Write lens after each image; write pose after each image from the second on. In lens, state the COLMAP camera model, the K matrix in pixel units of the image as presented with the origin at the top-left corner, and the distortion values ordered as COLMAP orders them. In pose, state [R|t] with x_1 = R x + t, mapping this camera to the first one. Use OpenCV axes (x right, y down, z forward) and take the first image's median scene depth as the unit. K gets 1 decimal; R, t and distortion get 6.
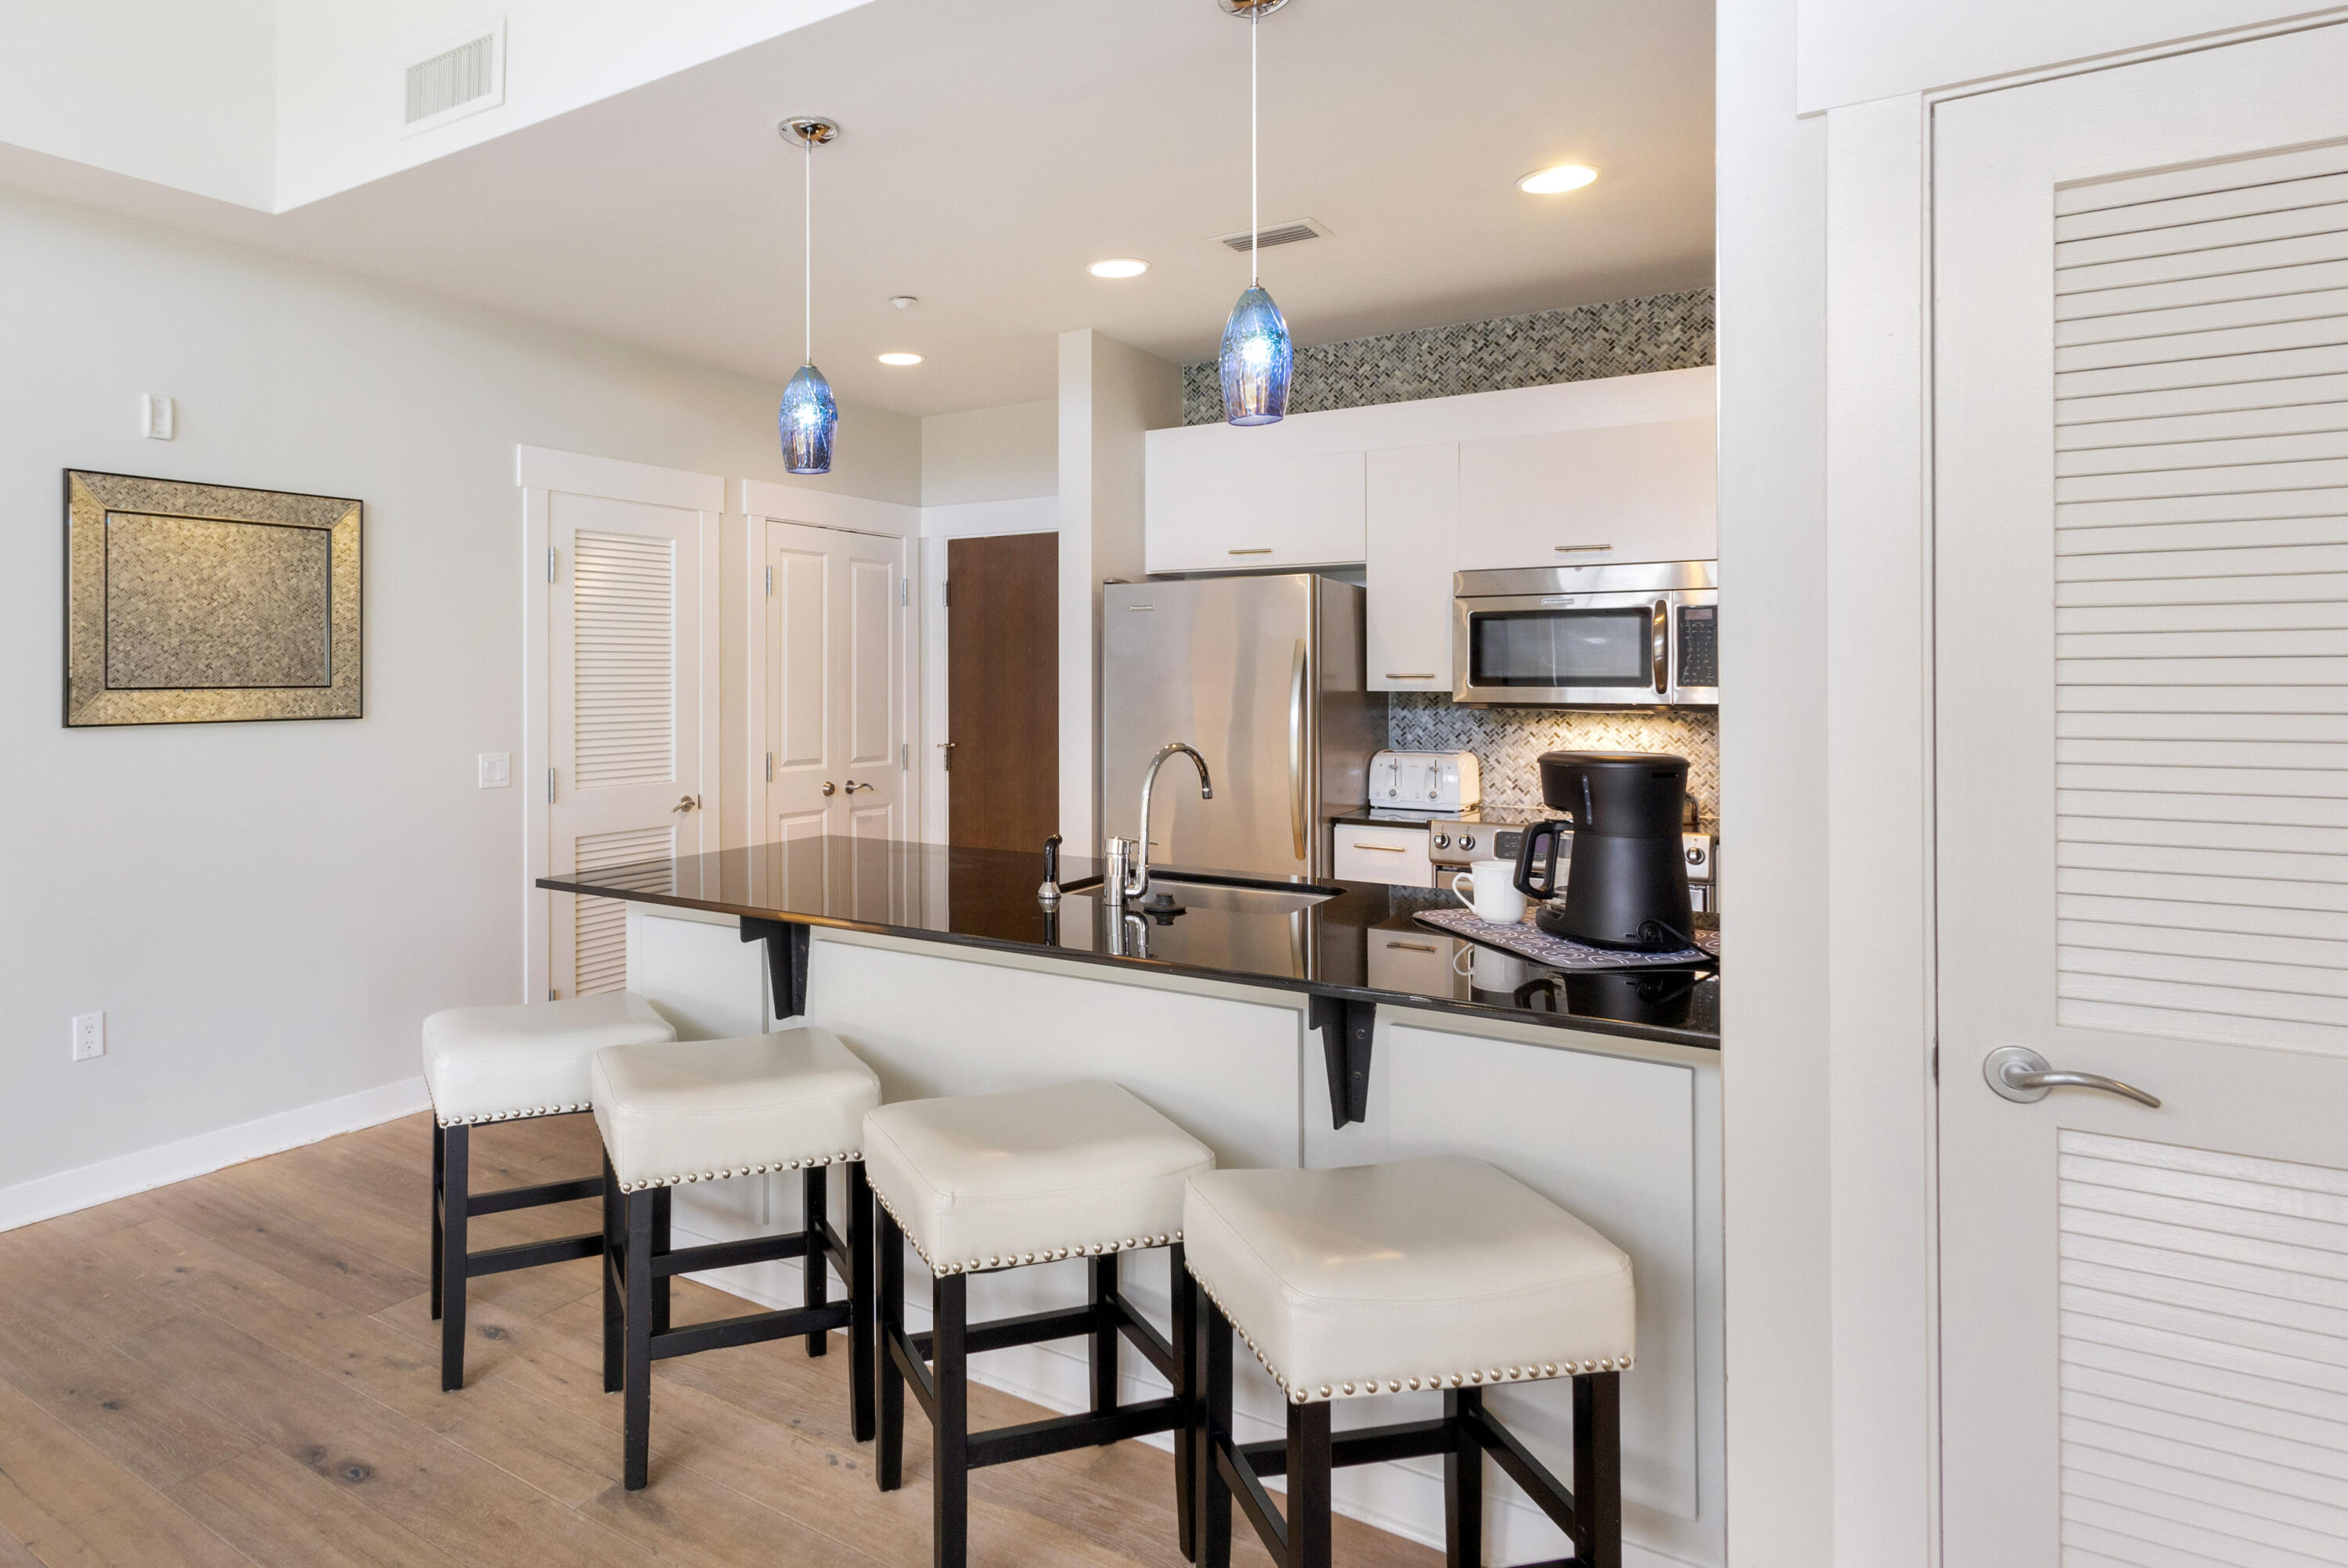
lens RADIAL K [[1357.7, 0, 944.6], [0, 1357.7, 675.5], [0, 0, 1]] dist [0.005211, -0.004124]
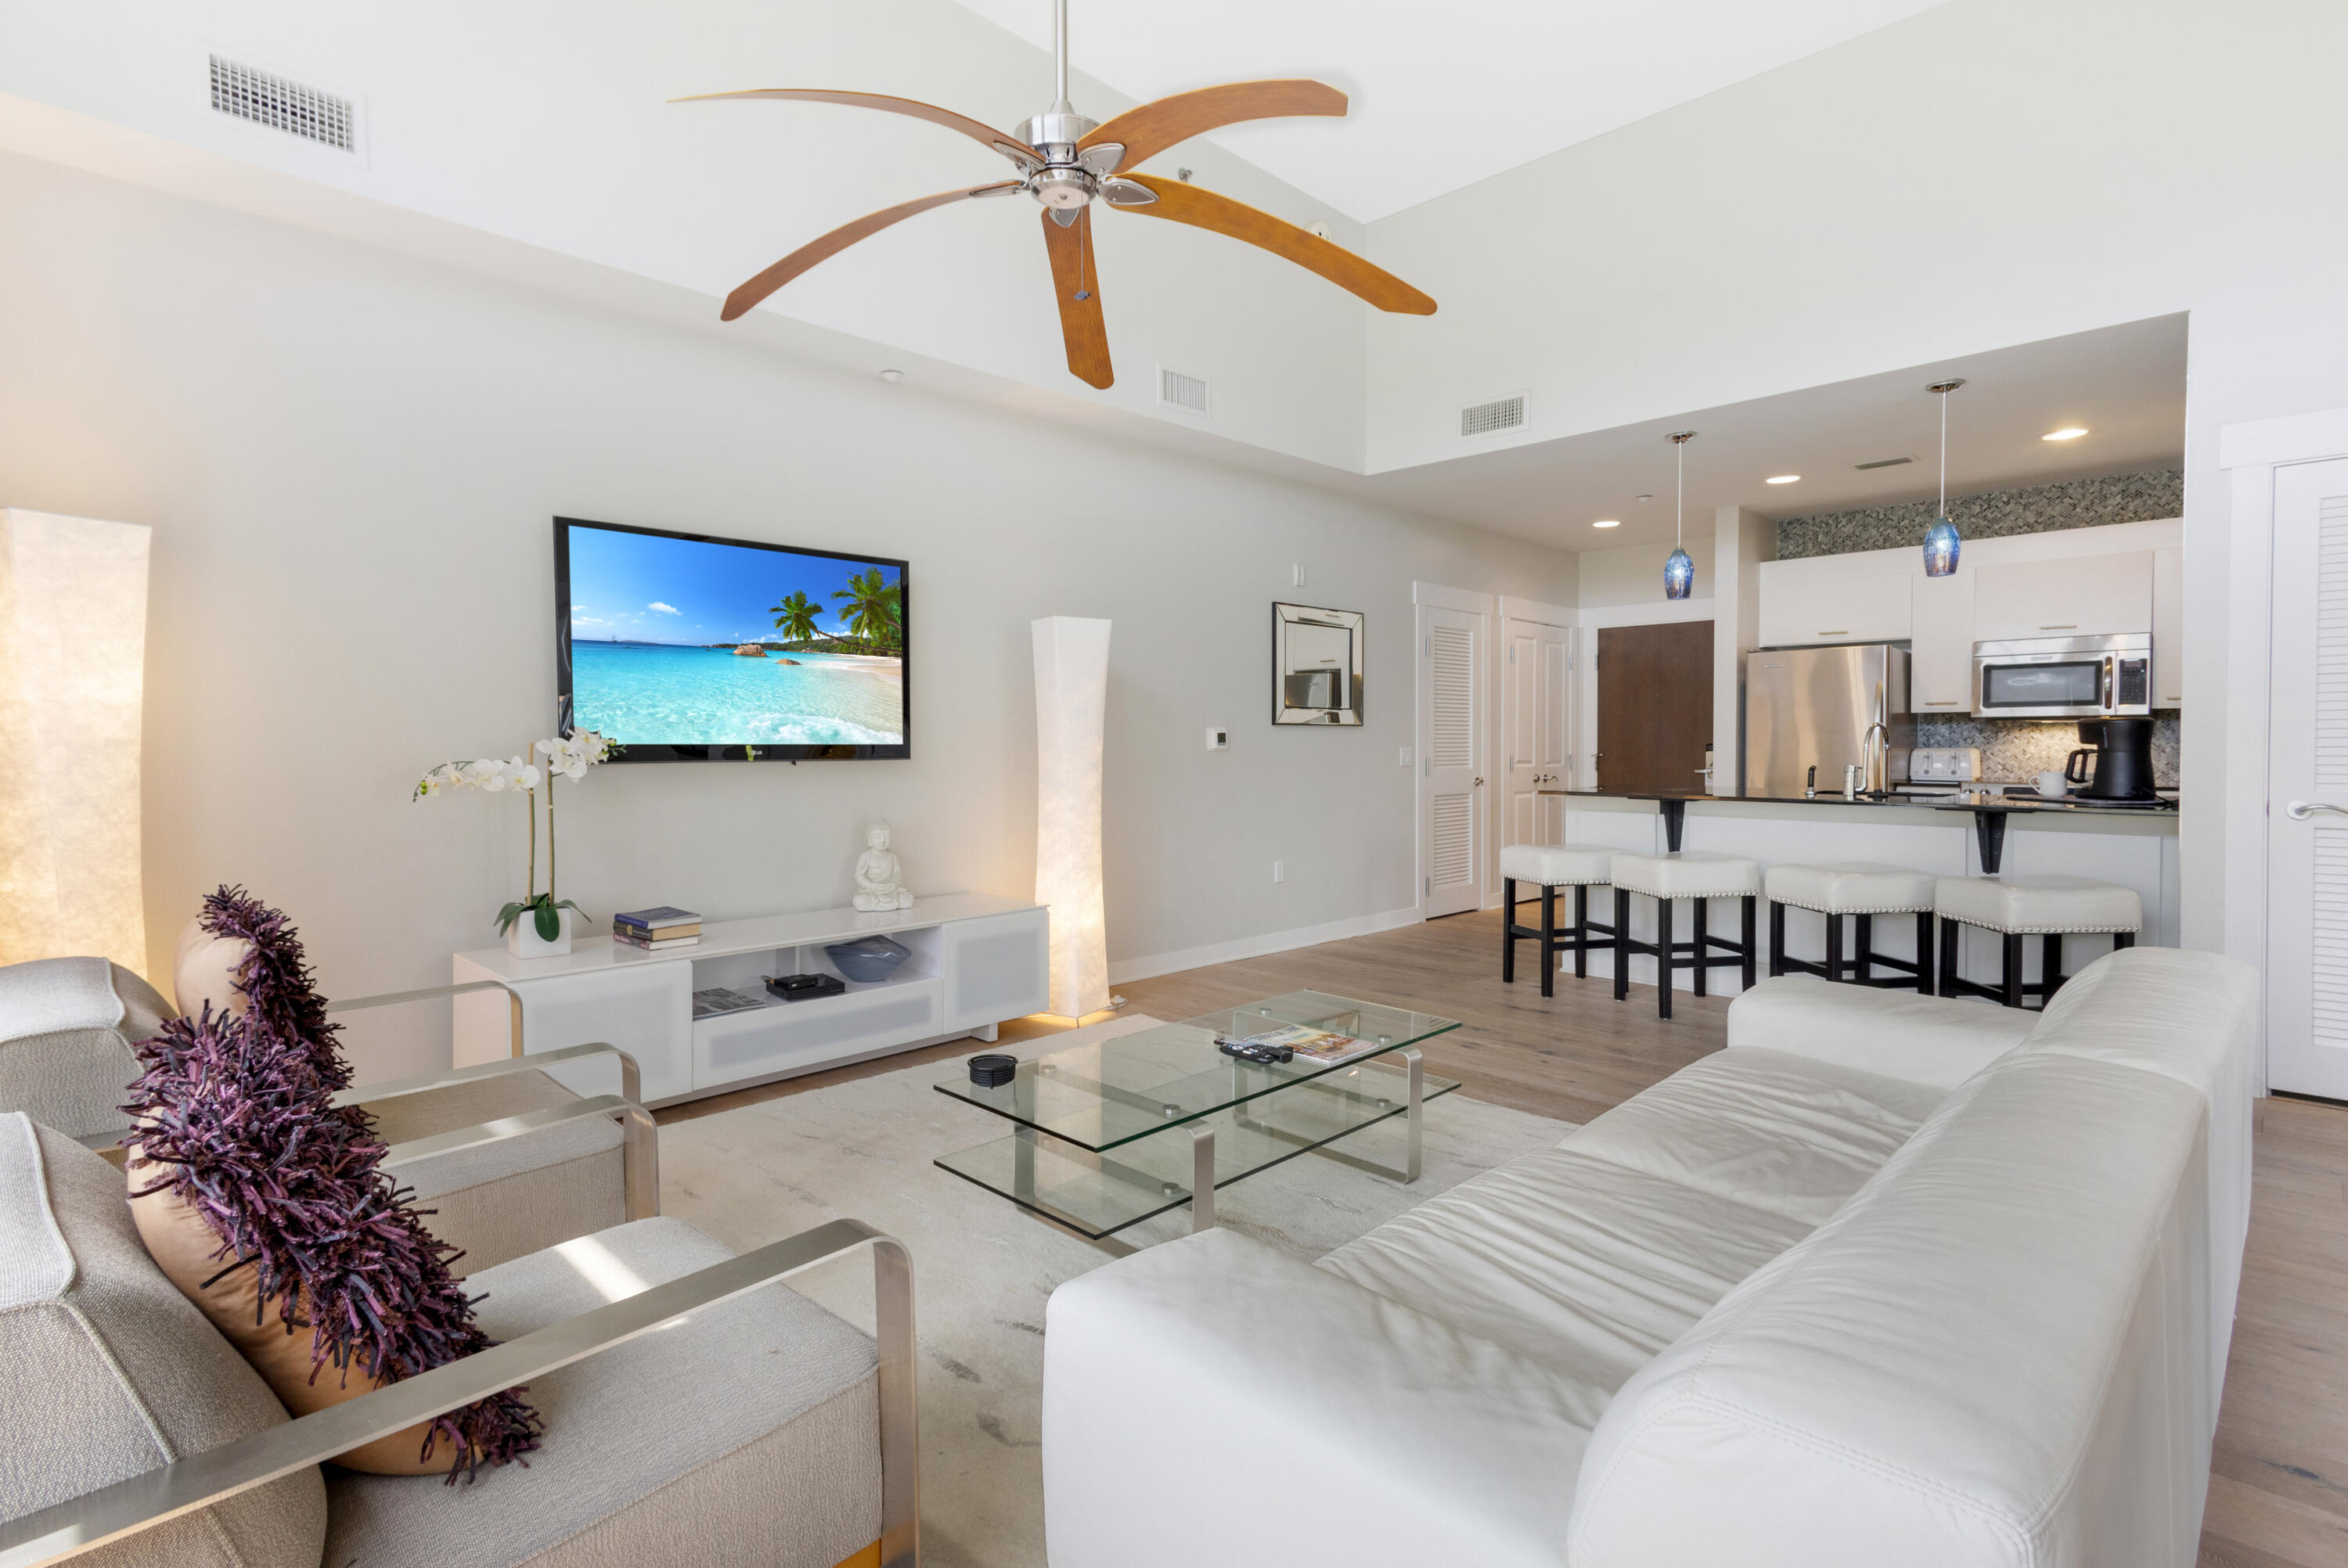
lens RADIAL K [[1098.5, 0, 1190.3], [0, 1098.5, 773.6], [0, 0, 1]] dist [-0.000390, -0.002768]
pose [[0.986418, 0.004120, -0.164204, -0.430679], [0.000772, 0.999558, 0.029716, 0.055314], [0.164254, -0.029439, 0.985979, -0.626688]]
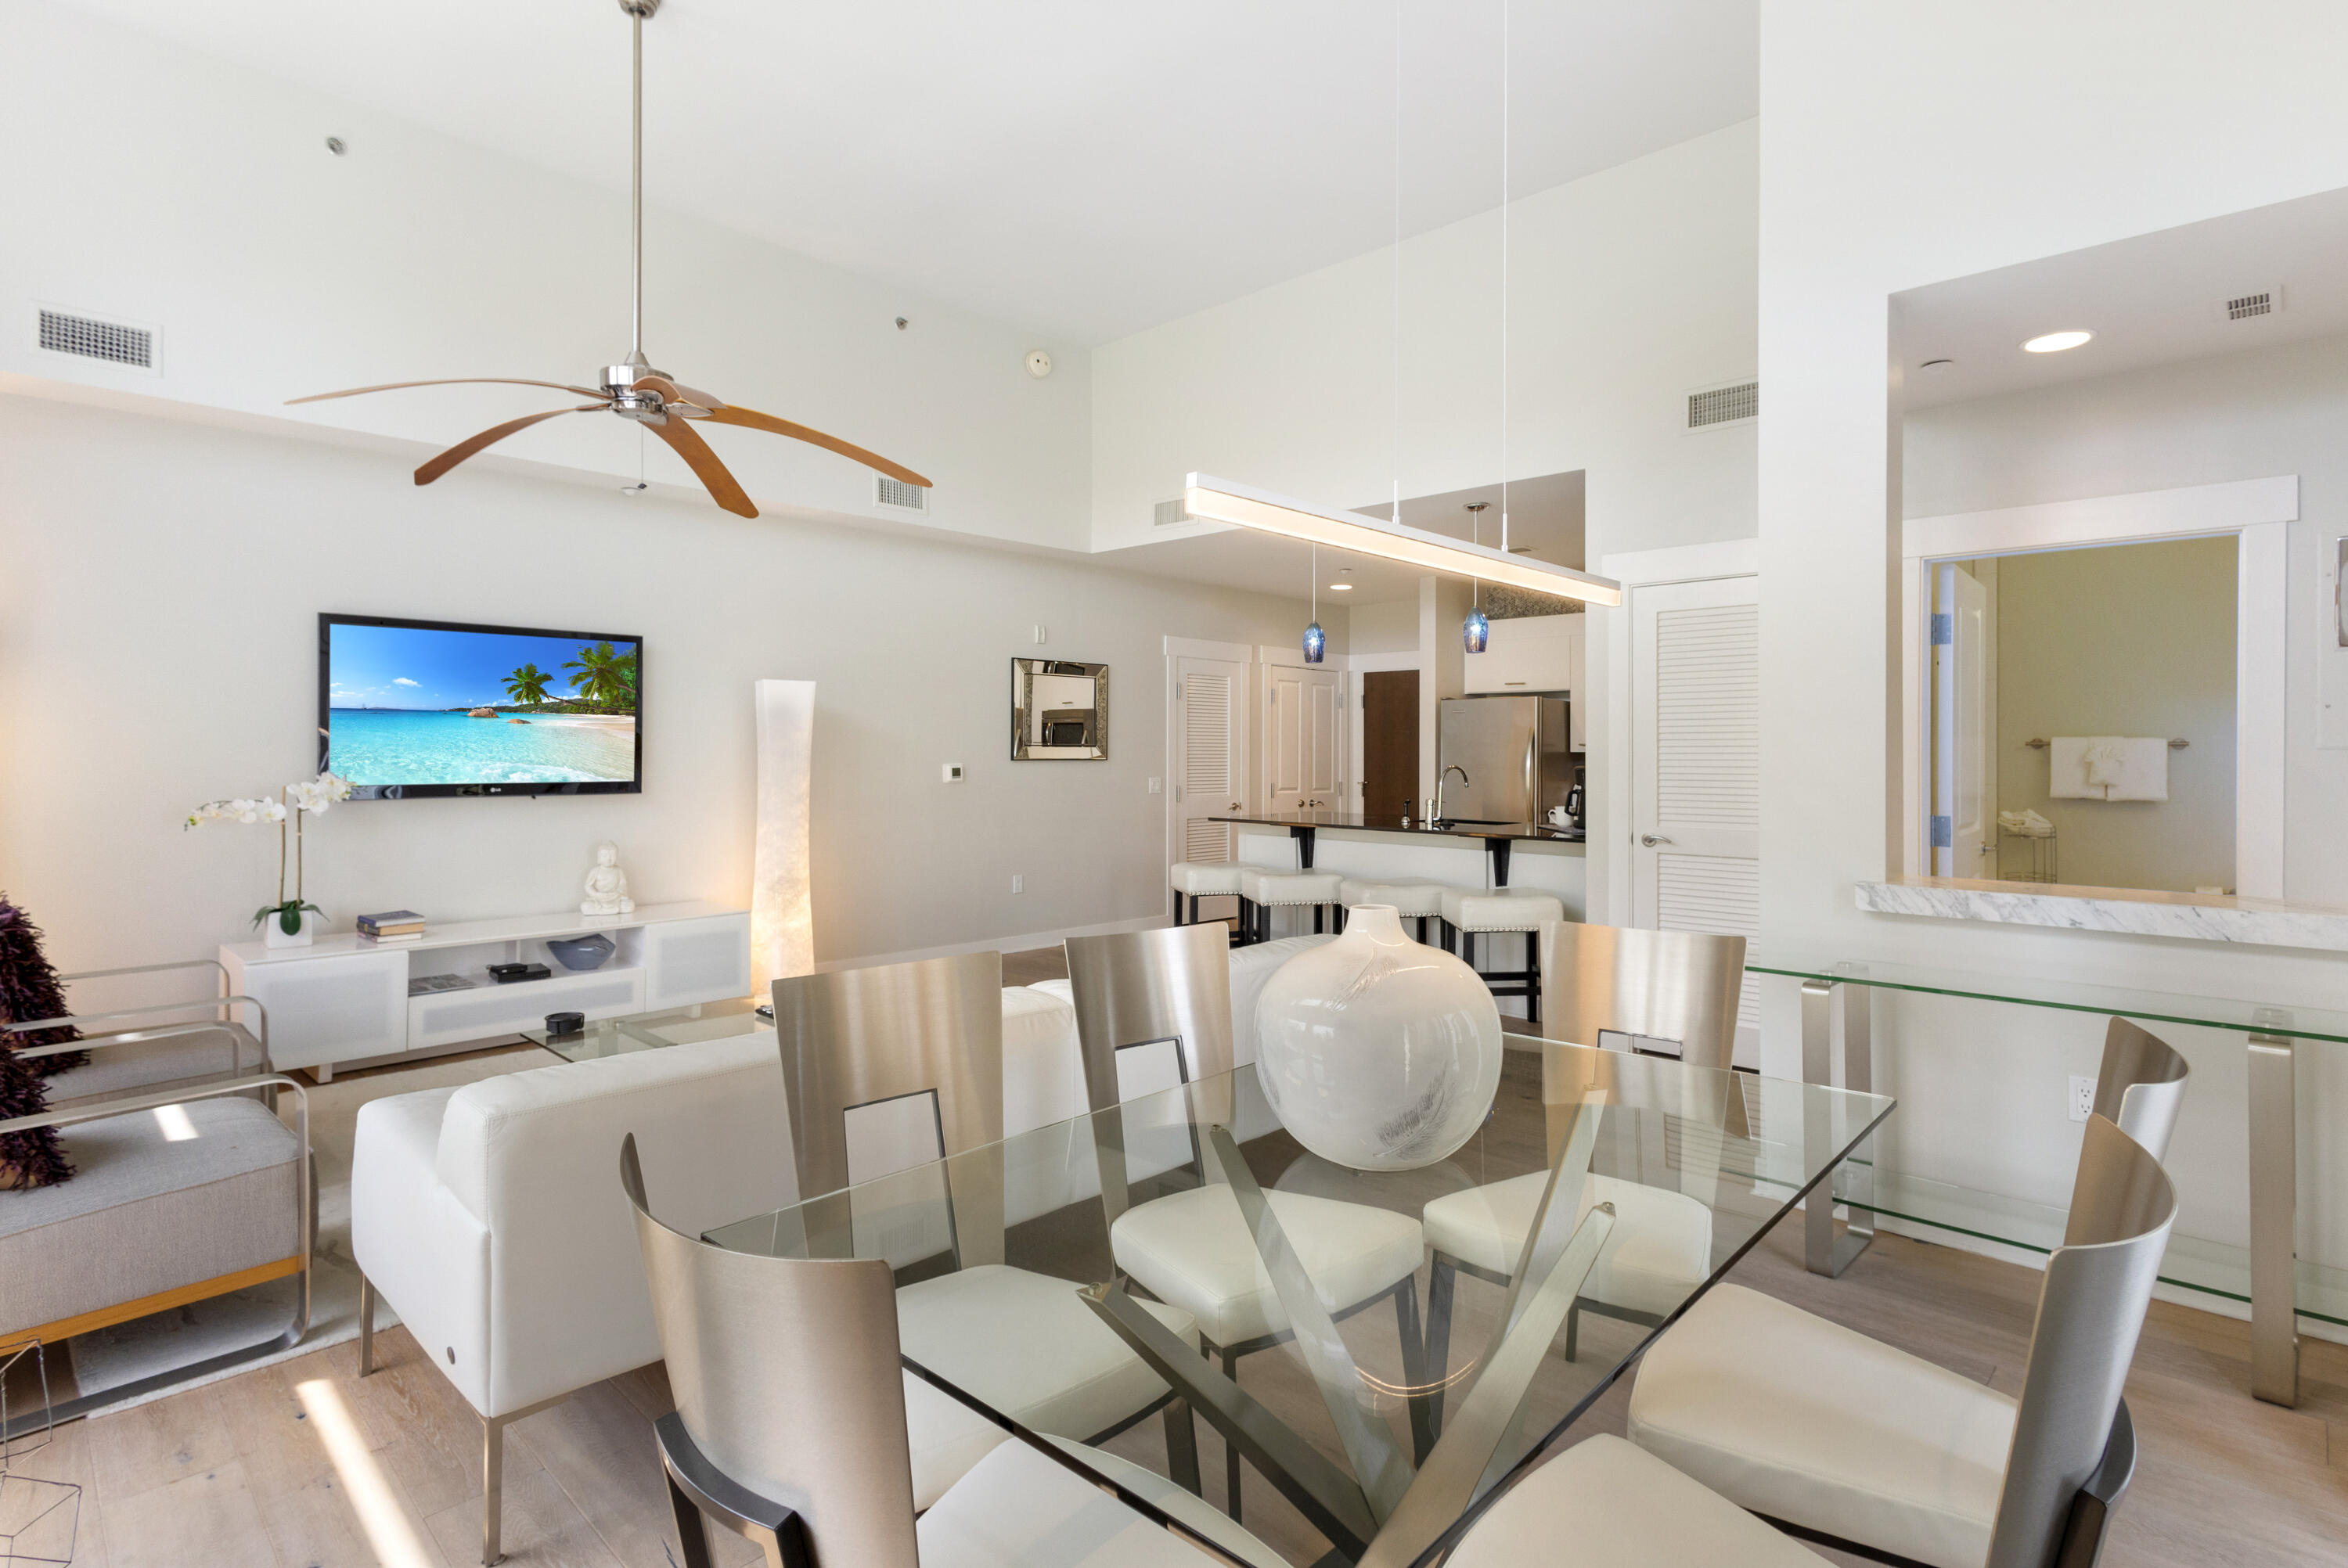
lens RADIAL K [[1098.5, 0, 1213.5], [0, 1098.5, 746.0], [0, 0, 1]] dist [-0.000390, -0.002768]
pose [[0.991965, 0.004507, -0.126432, -0.017935], [-0.005430, 0.999961, -0.006959, 0.020518], [0.126396, 0.007590, 0.991951, -0.854808]]
